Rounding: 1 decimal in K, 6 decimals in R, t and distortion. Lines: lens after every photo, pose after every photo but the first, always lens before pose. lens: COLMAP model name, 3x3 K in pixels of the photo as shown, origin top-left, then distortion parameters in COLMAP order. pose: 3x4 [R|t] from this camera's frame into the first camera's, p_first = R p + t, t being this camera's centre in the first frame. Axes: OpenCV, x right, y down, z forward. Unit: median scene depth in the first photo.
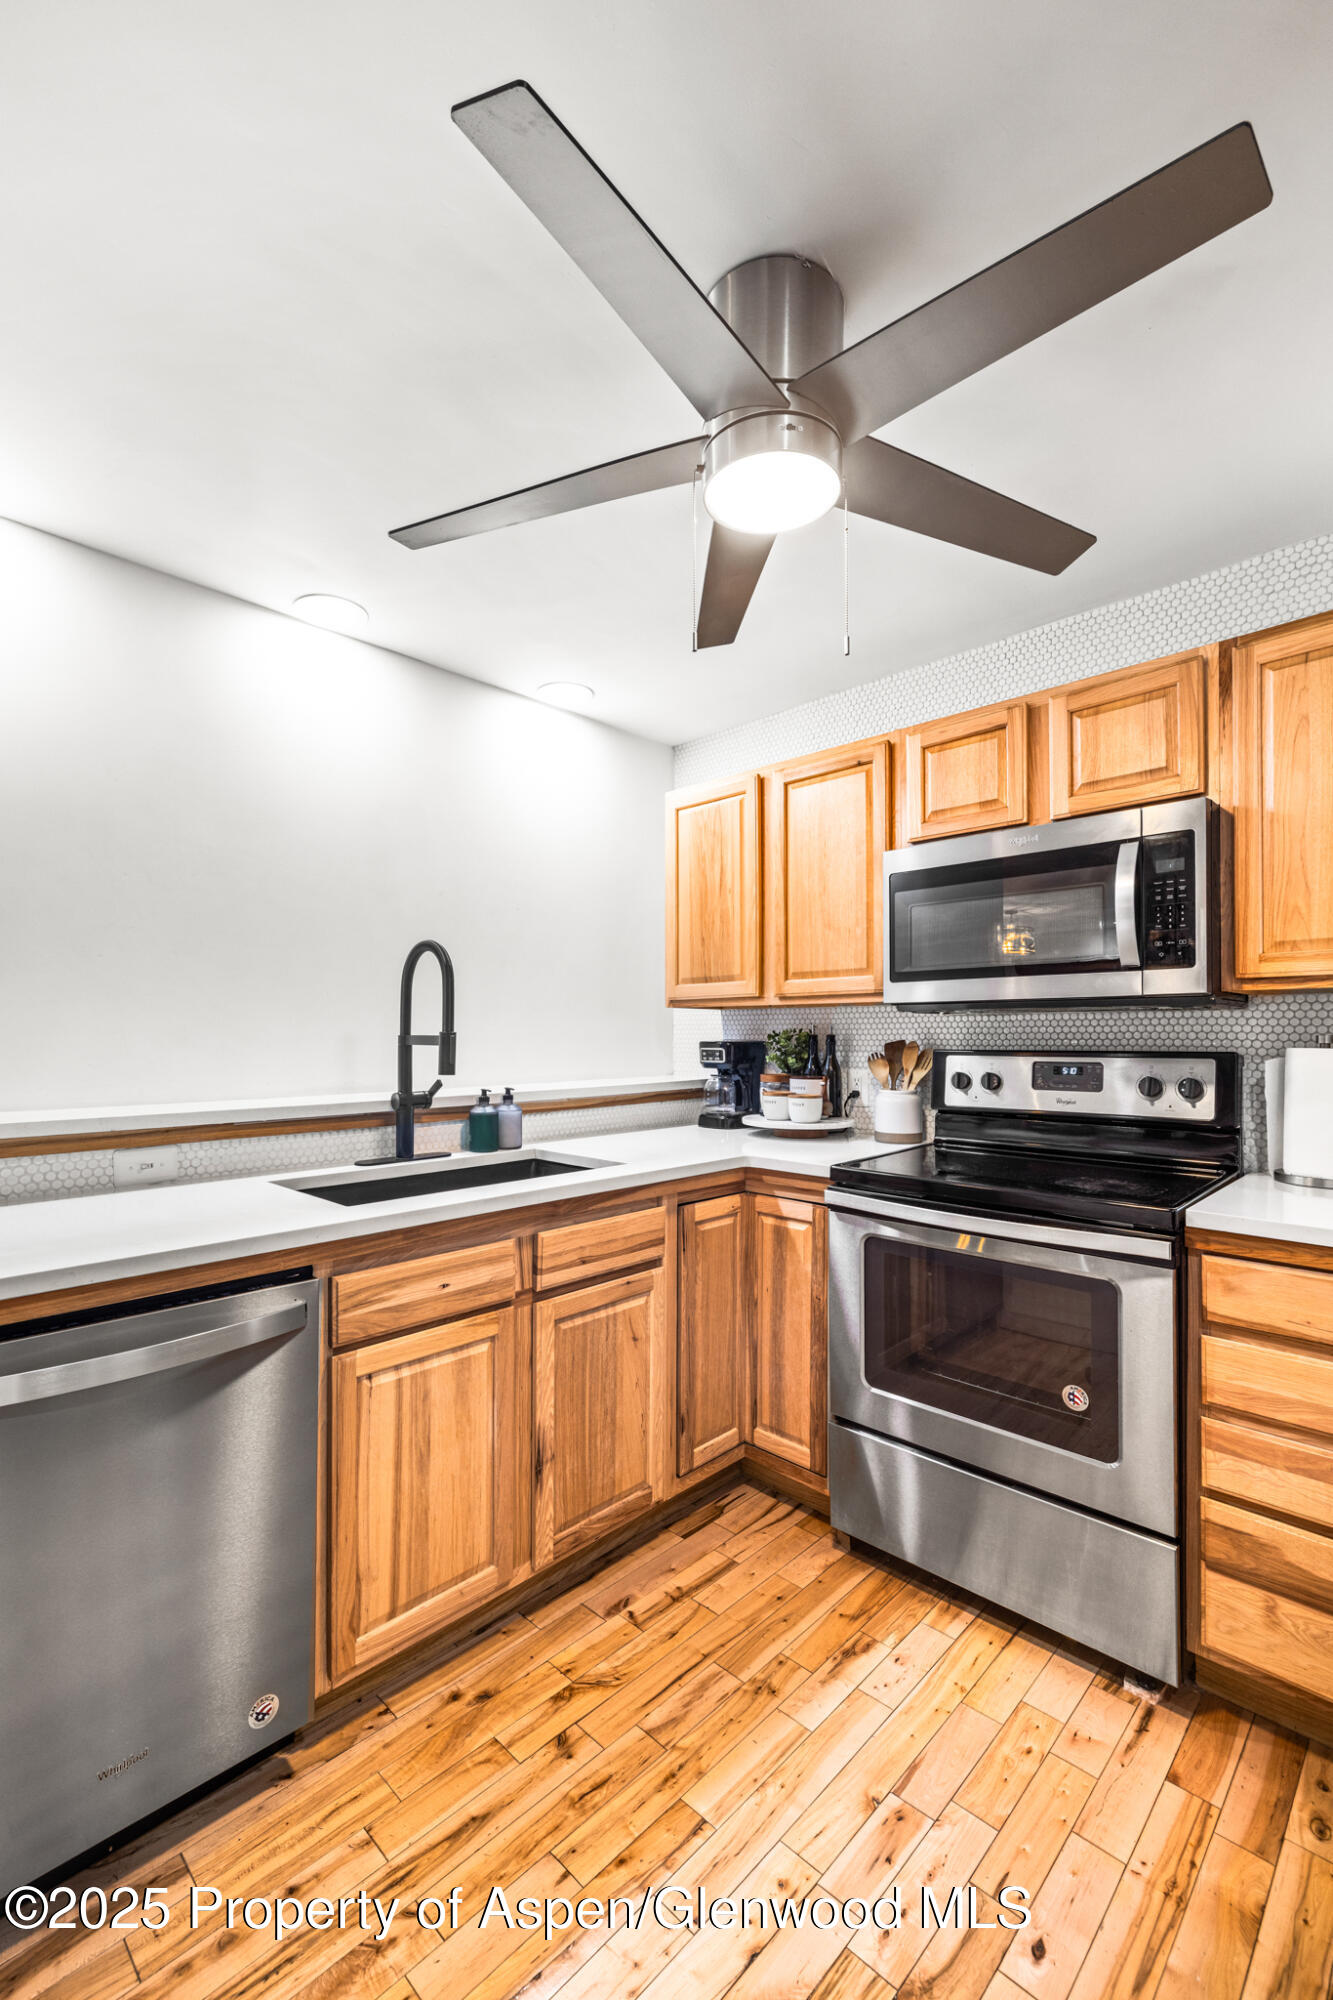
lens RADIAL K [[849.9, 0, 636.9], [0, 849.9, 1043.0], [0, 0, 1]] dist [-0.001293, 0.000759]
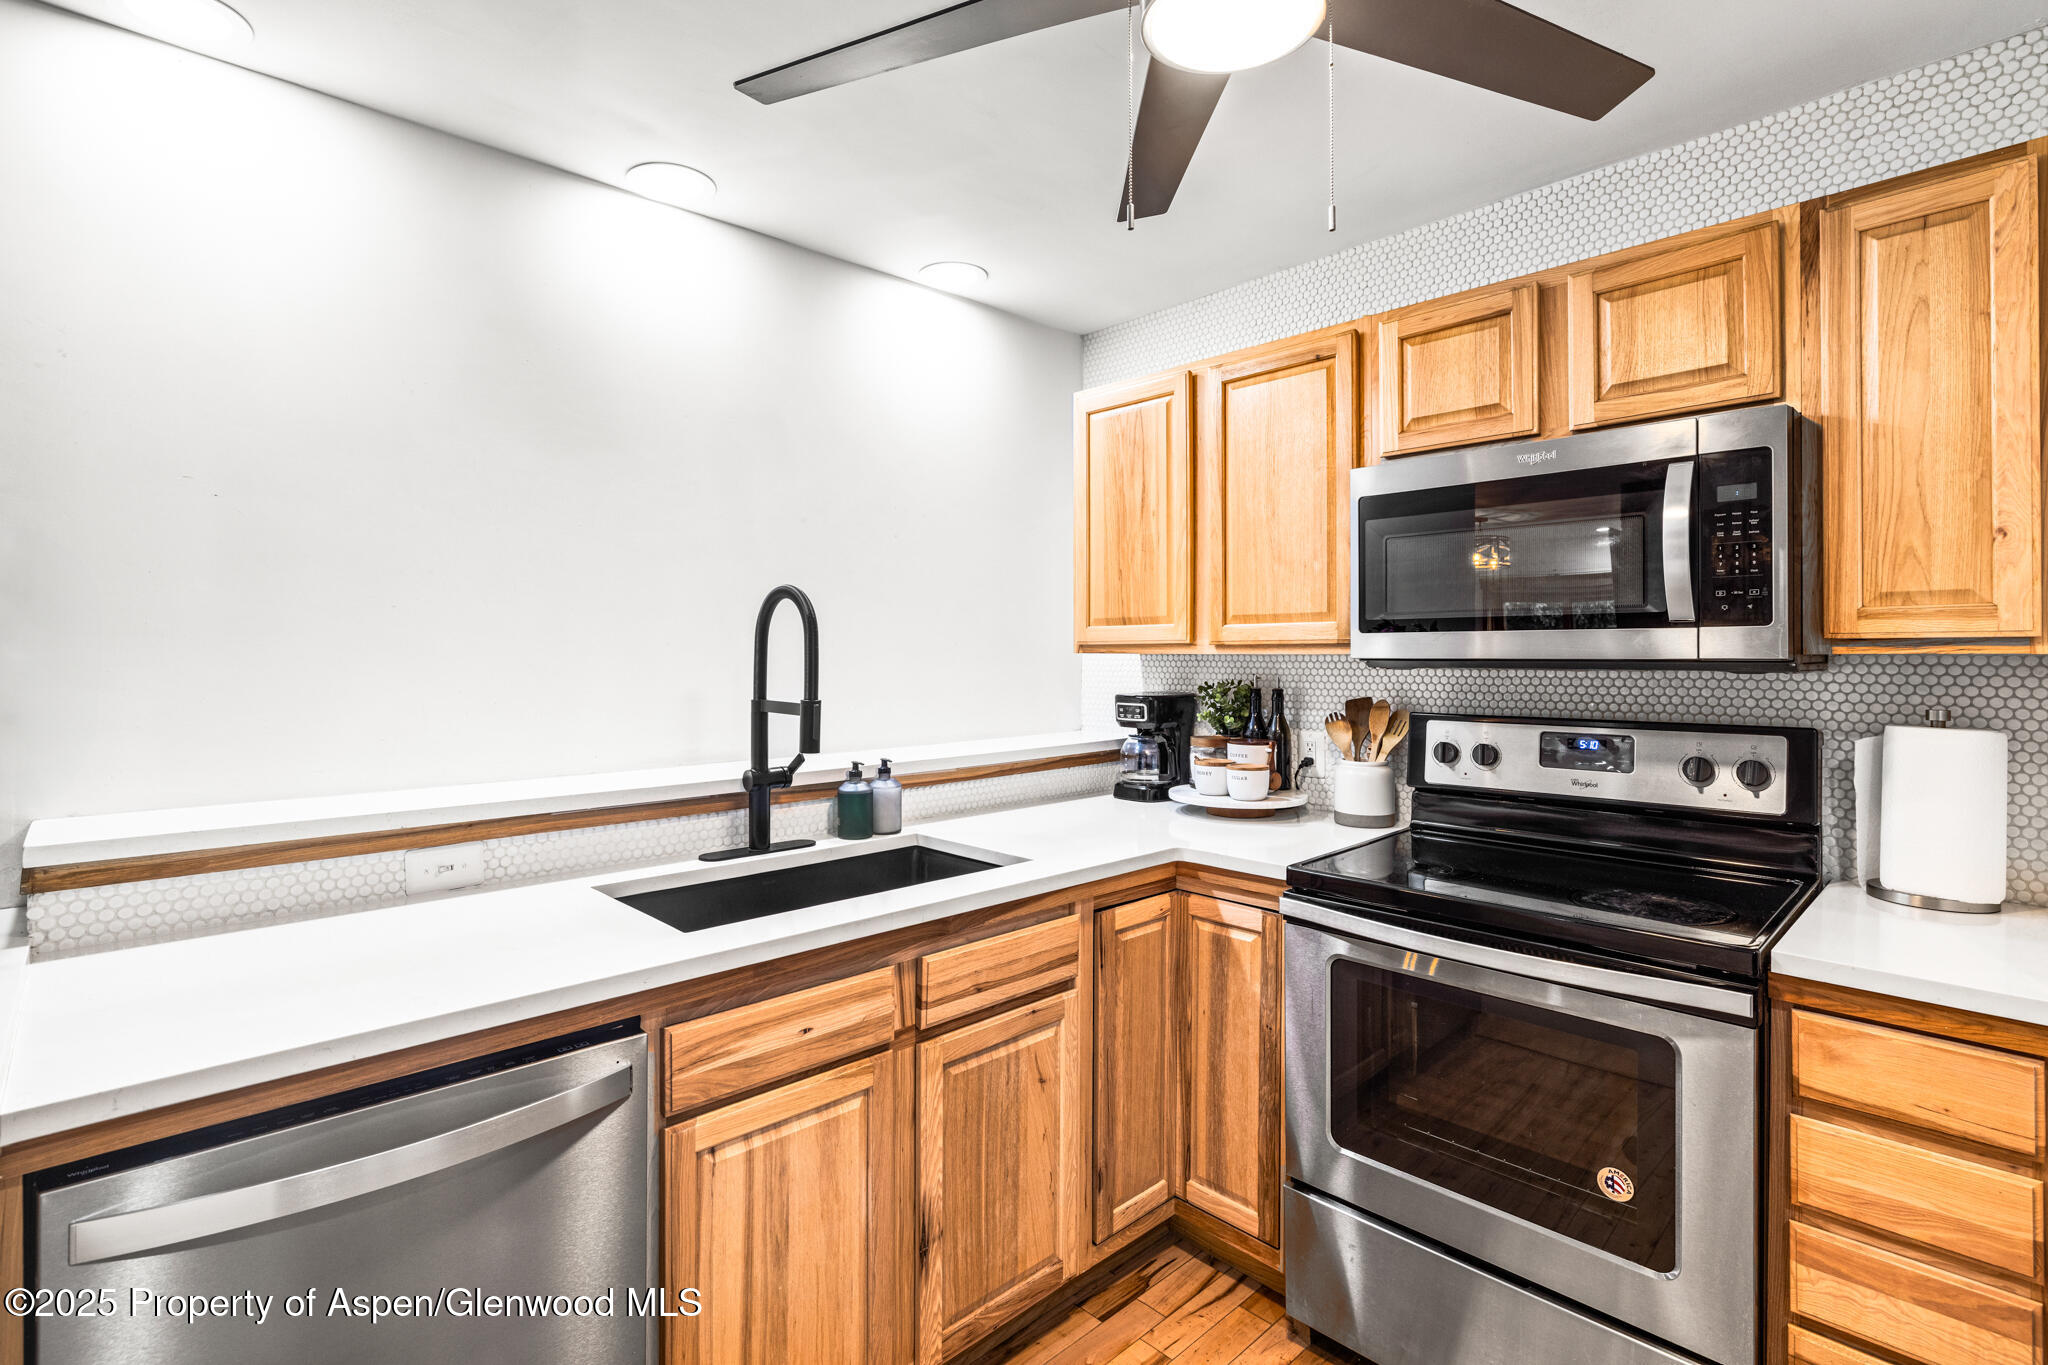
lens RADIAL K [[962.4, 0, 989.6], [0, 962.4, 663.8], [0, 0, 1]] dist [-0.008883, 0.001446]
pose [[0.999209, -0.000146, -0.039754, -0.016094], [0.000269, 0.999995, 0.003094, -0.050853], [0.039754, -0.003102, 0.999205, 0.092334]]
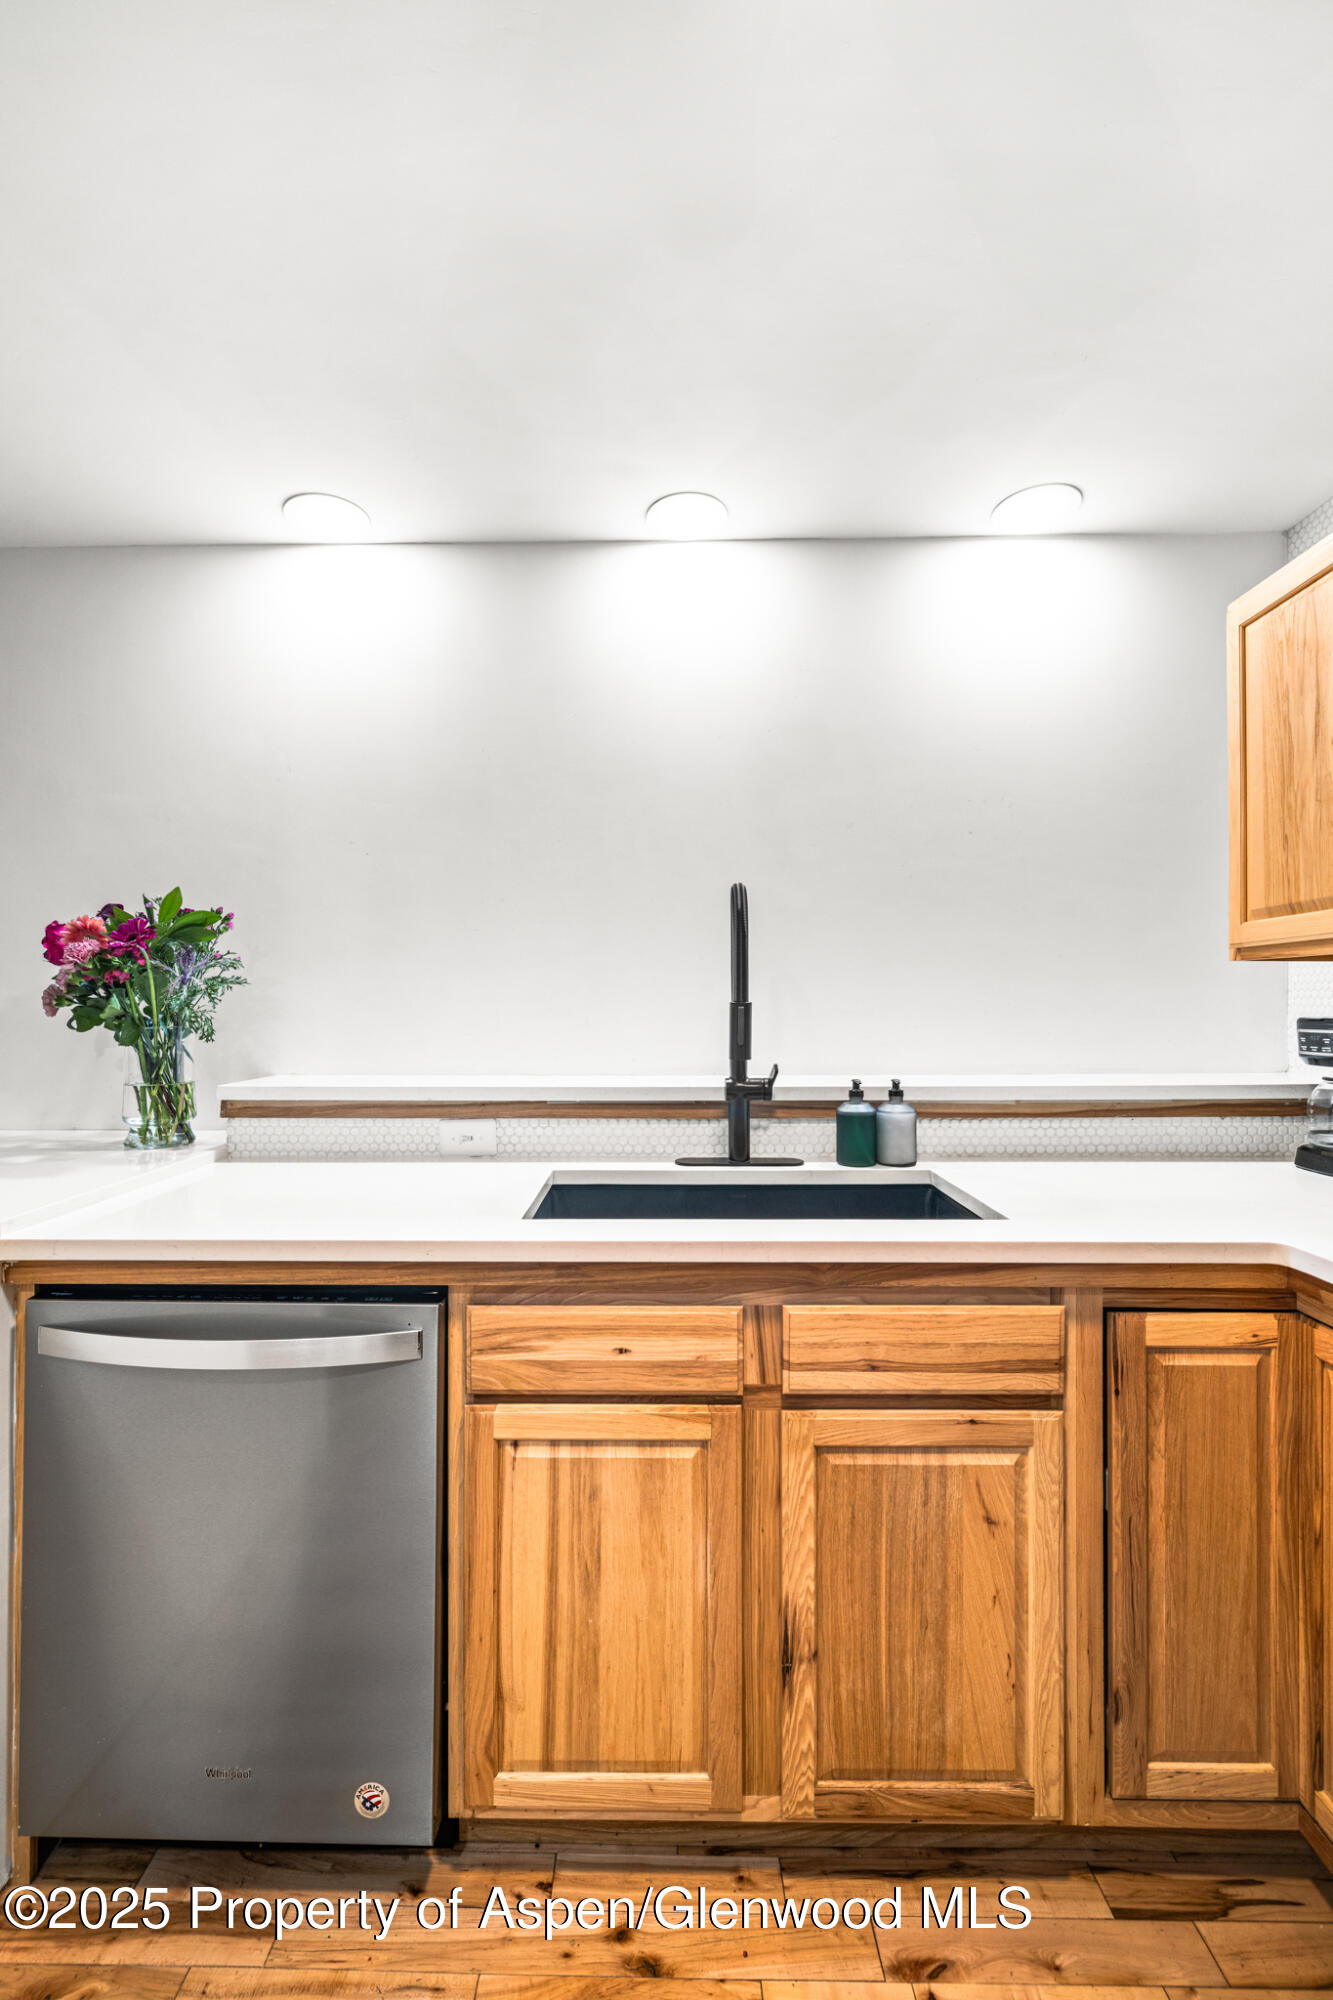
lens RADIAL K [[849.9, 0, 652.7], [0, 849.9, 1002.5], [0, 0, 1]] dist [-0.001293, 0.000759]
pose [[0.699843, -0.002353, -0.714293, 0.263734], [-0.007042, 0.999923, -0.010193, -0.004570], [0.714262, 0.012164, 0.699772, 0.426555]]
